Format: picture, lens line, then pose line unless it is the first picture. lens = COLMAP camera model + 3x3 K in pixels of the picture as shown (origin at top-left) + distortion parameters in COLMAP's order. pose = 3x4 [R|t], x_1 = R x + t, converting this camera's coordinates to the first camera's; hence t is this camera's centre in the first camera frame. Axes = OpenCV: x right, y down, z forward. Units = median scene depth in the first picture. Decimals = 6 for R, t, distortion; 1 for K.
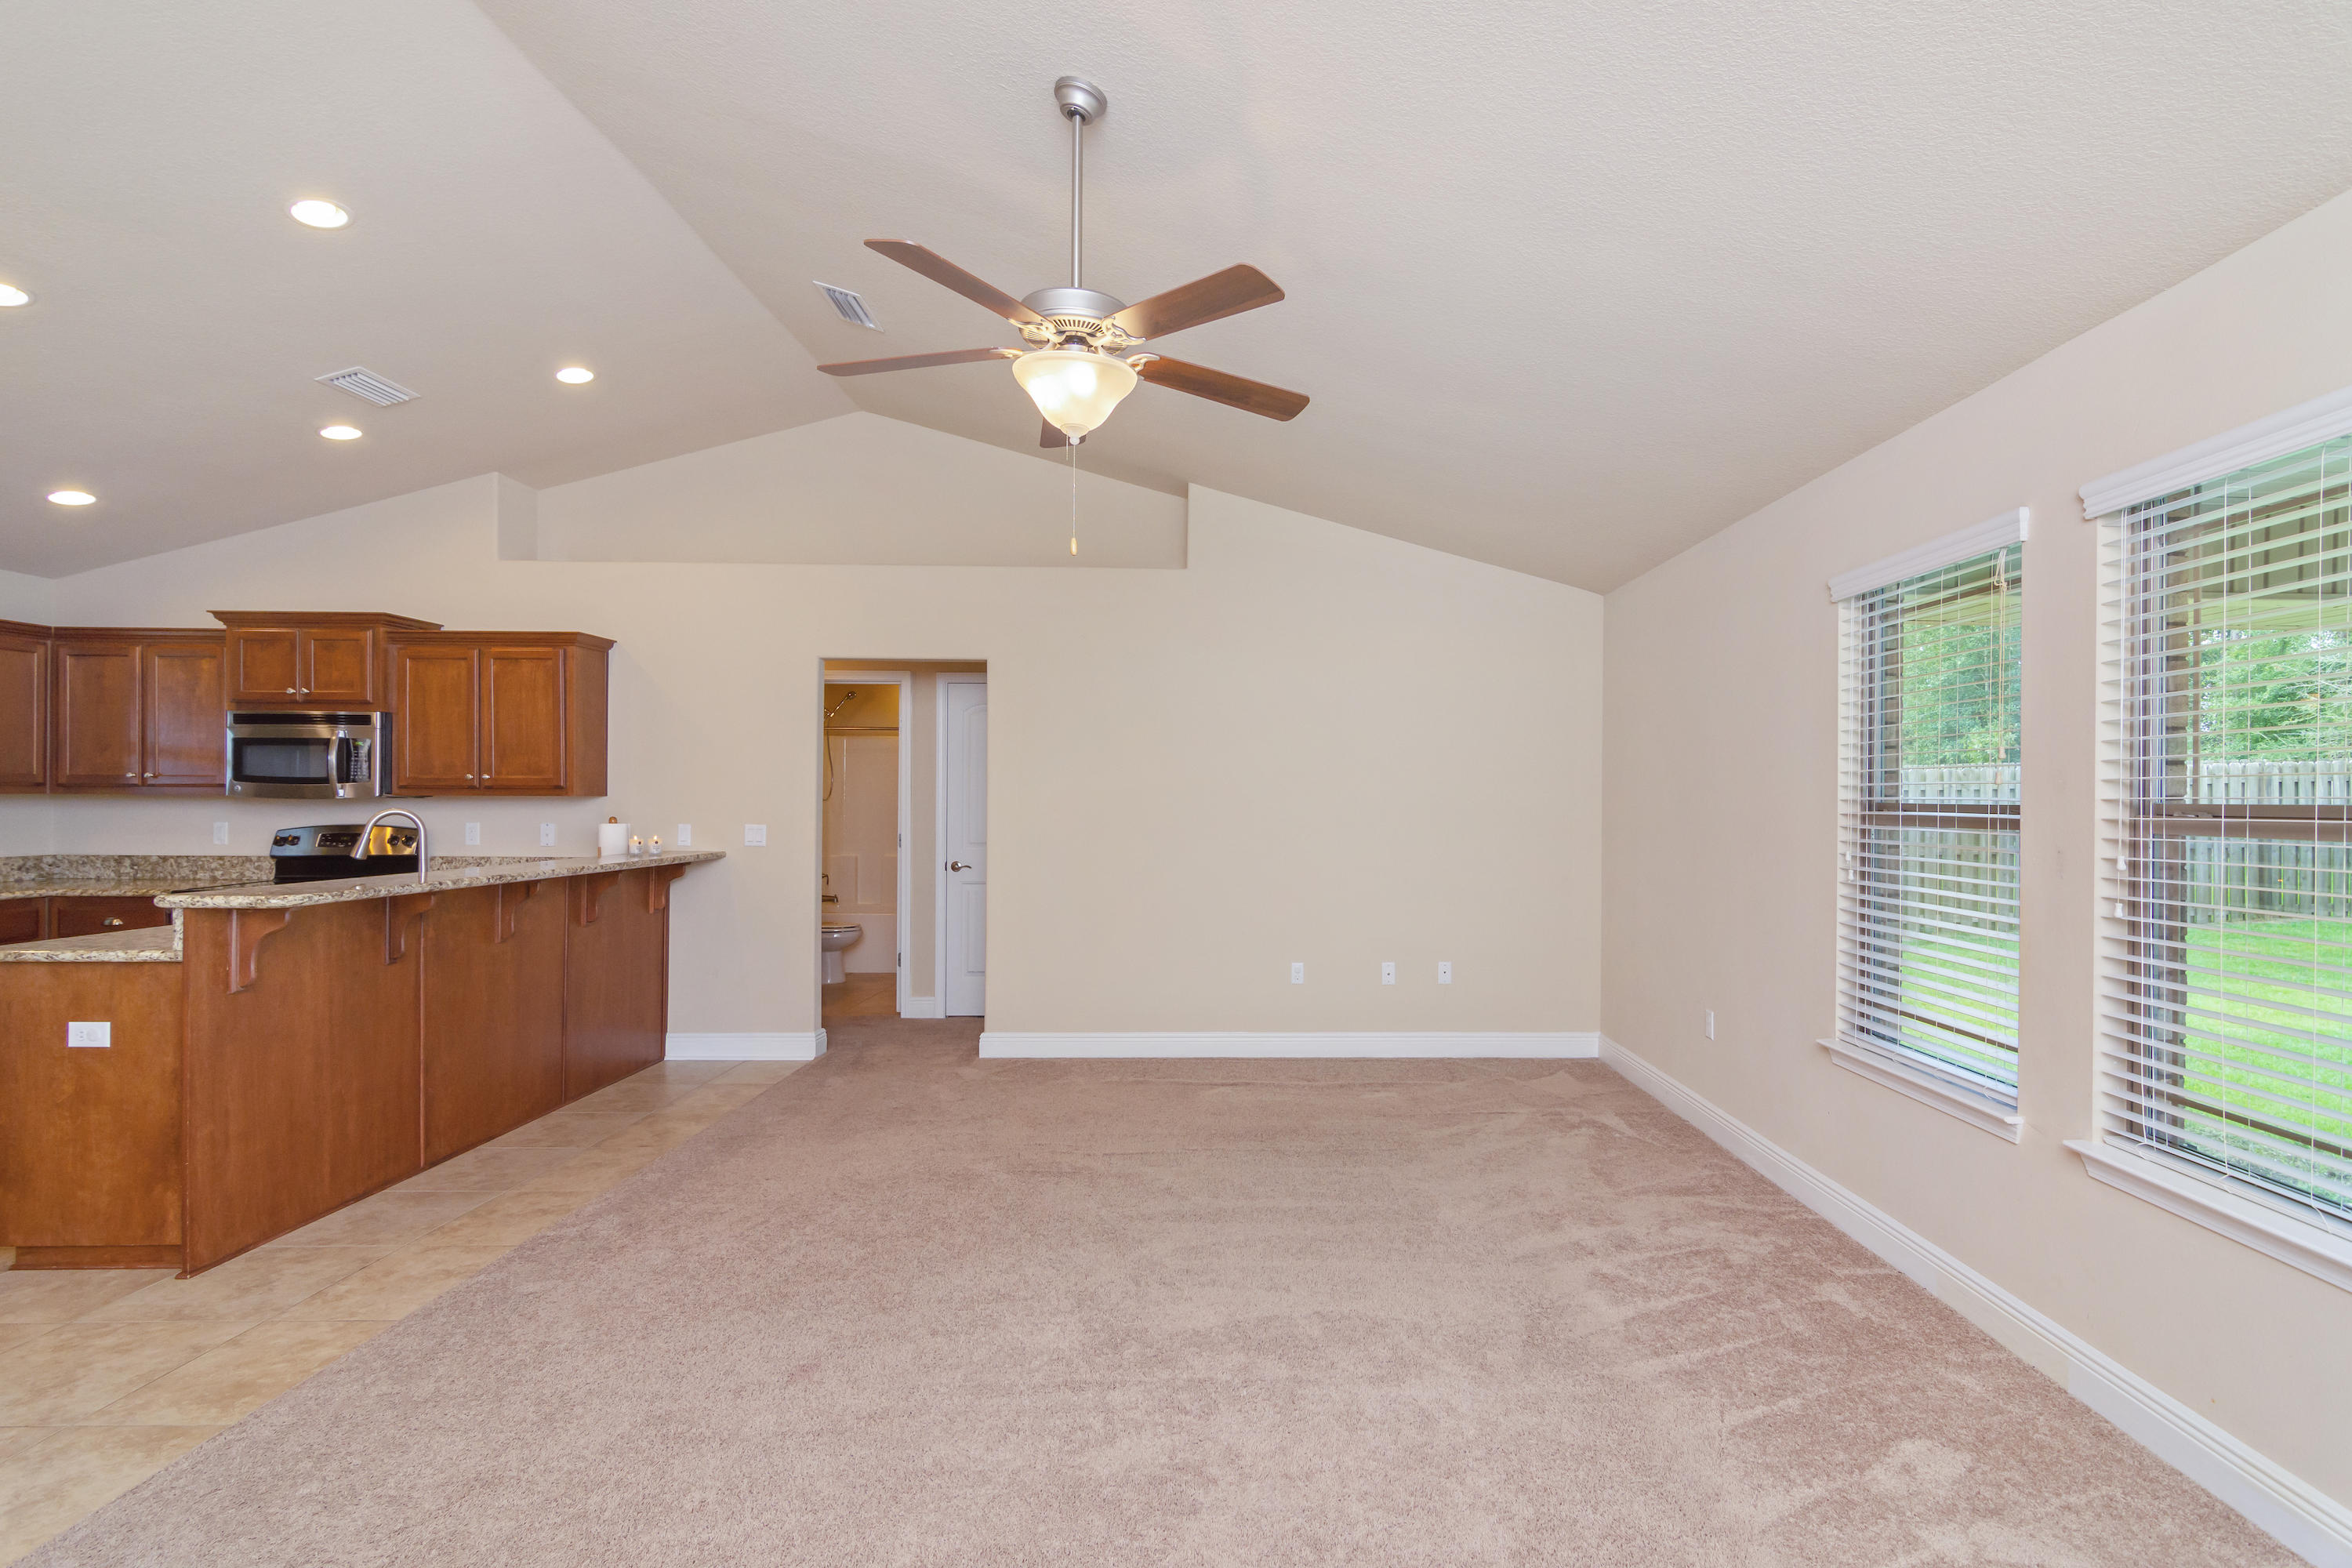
lens RADIAL K [[1157.3, 0, 1179.4], [0, 1157.3, 820.1], [0, 0, 1]] dist [-0.003222, 0.003086]
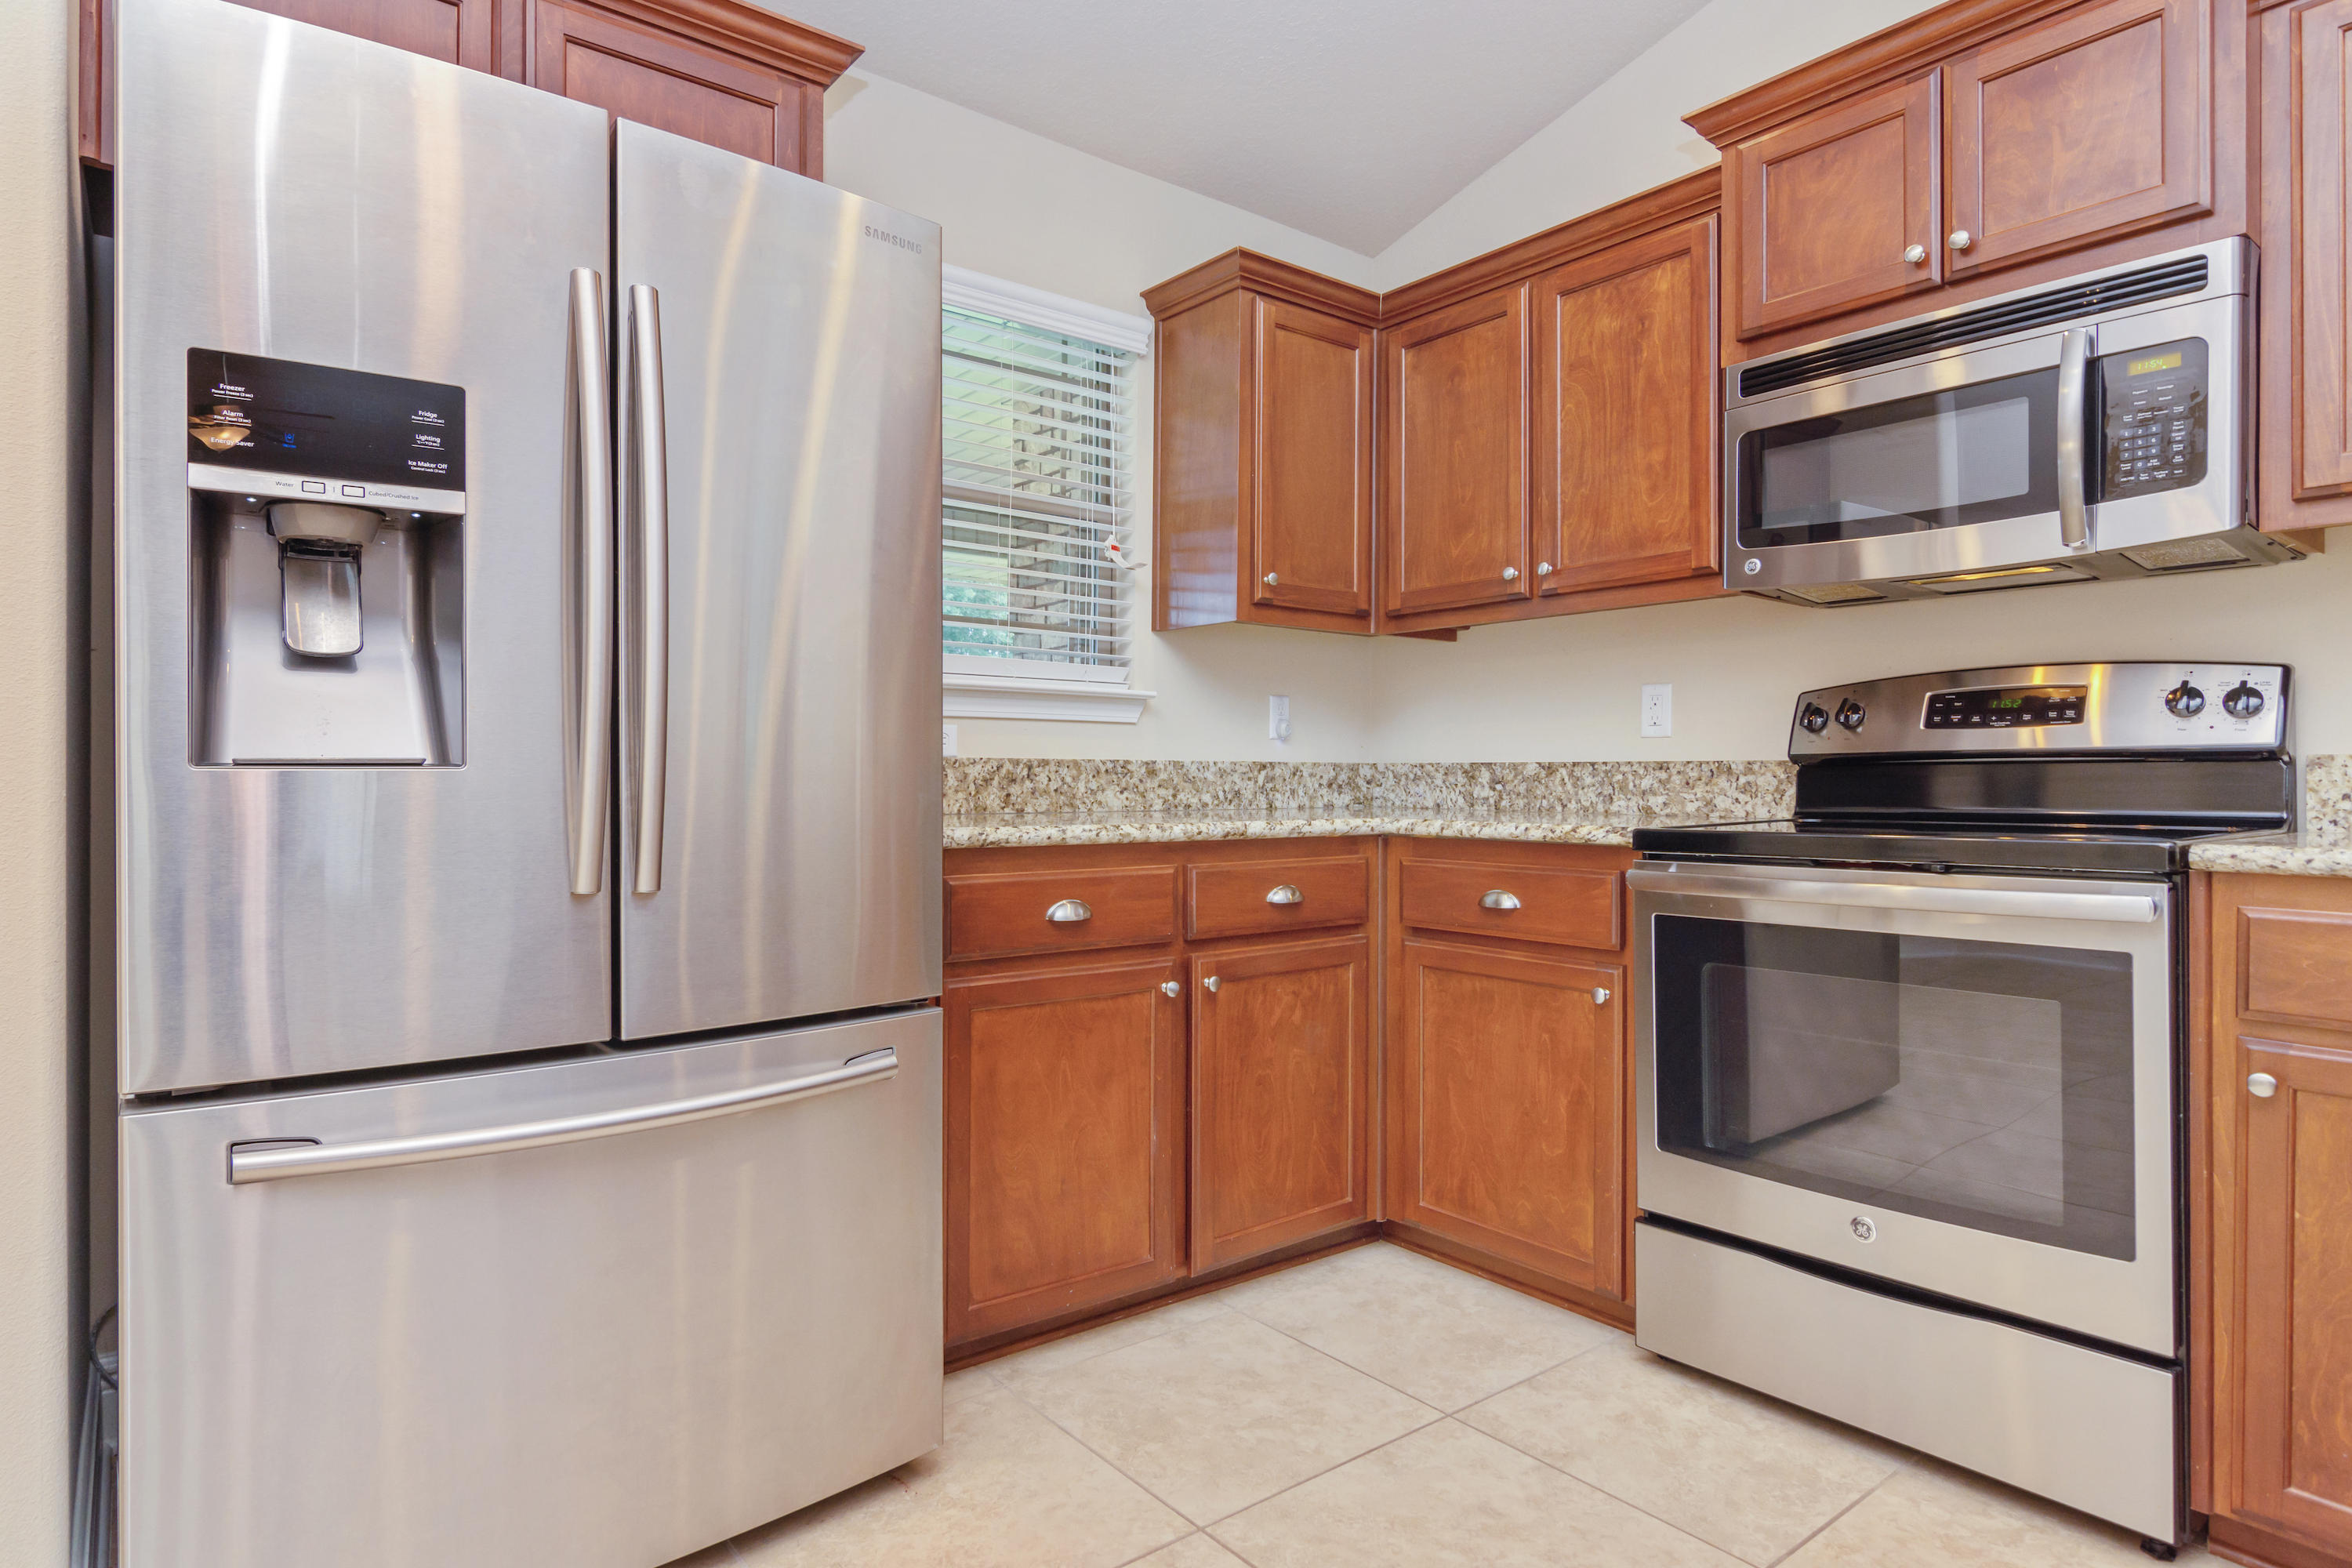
lens RADIAL K [[1262.2, 0, 1178.9], [0, 1262.2, 777.9], [0, 0, 1]] dist [0.003747, -0.001328]
pose [[0.627494, -0.001674, -0.778620, -0.603191], [-0.007586, 0.999937, -0.008264, 0.044935], [0.778584, 0.011092, 0.627442, 0.590857]]
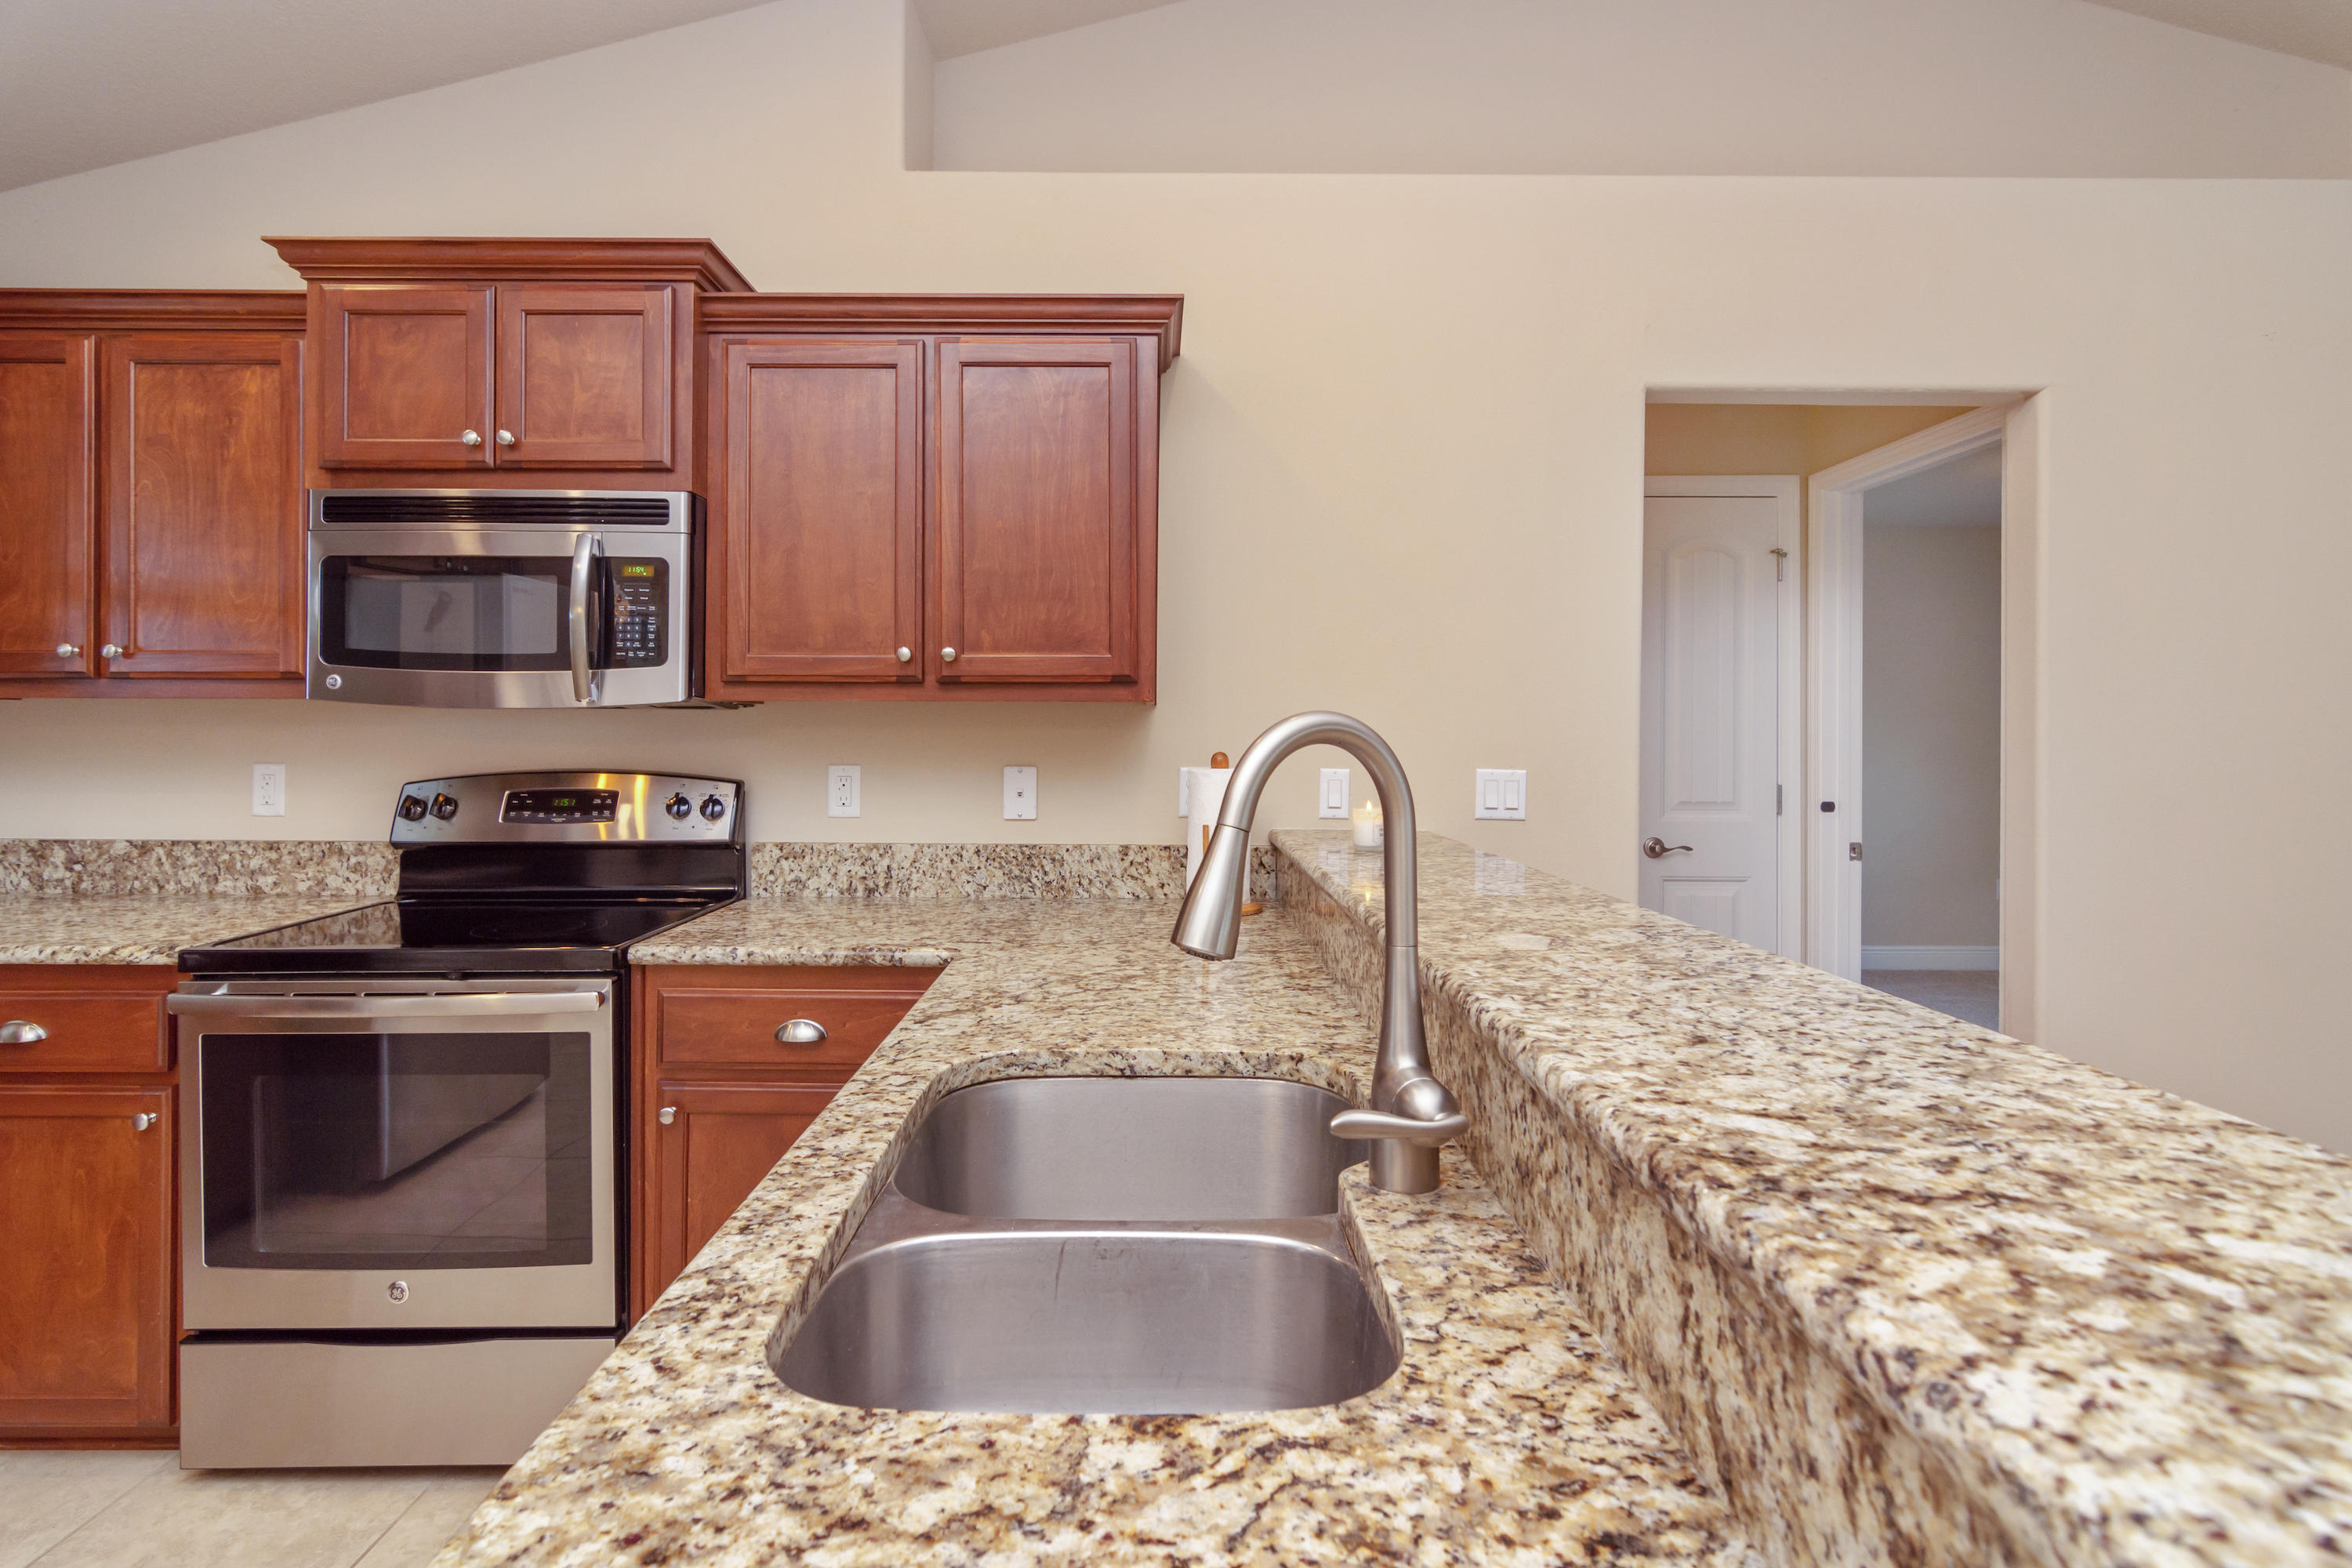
lens RADIAL K [[1157.3, 0, 1124.7], [0, 1157.3, 735.1], [0, 0, 1]] dist [-0.003222, 0.003086]
pose [[0.999999, 0.000039, -0.001270, -0.530463], [-0.000057, 0.999899, -0.014216, -0.003084], [0.001269, 0.014216, 0.999898, 0.589648]]
